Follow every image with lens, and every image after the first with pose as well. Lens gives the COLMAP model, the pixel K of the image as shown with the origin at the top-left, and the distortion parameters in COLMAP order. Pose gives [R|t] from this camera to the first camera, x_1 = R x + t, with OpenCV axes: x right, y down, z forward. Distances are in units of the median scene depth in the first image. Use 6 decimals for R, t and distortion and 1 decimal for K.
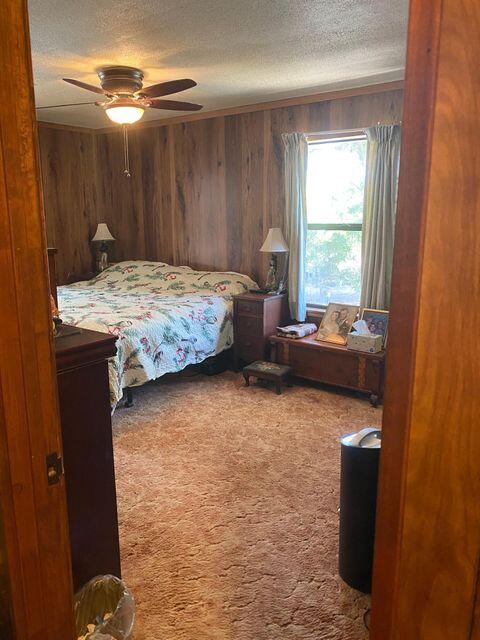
lens RADIAL K [[493.8, 0, 239.7], [0, 493.8, 321.4], [0, 0, 1]] dist [0.040622, -0.044506]
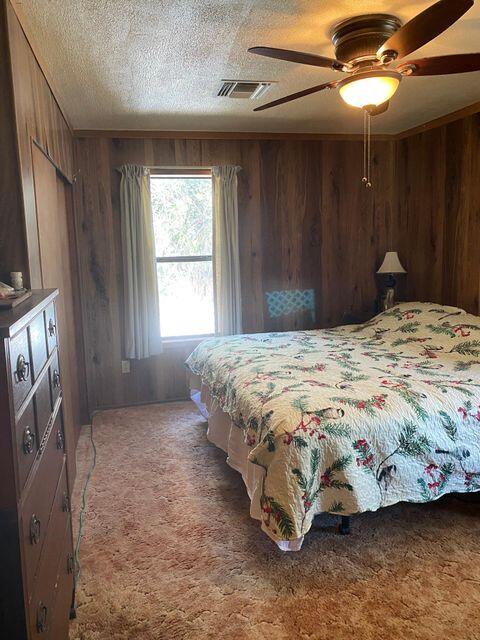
lens RADIAL K [[493.8, 0, 238.6], [0, 493.8, 315.1], [0, 0, 1]] dist [0.040622, -0.044506]
pose [[0.767333, 0.073537, -0.637019, 0.068836], [-0.108367, 0.993986, -0.015790, -0.090154], [0.632026, 0.081148, 0.770687, 0.380704]]
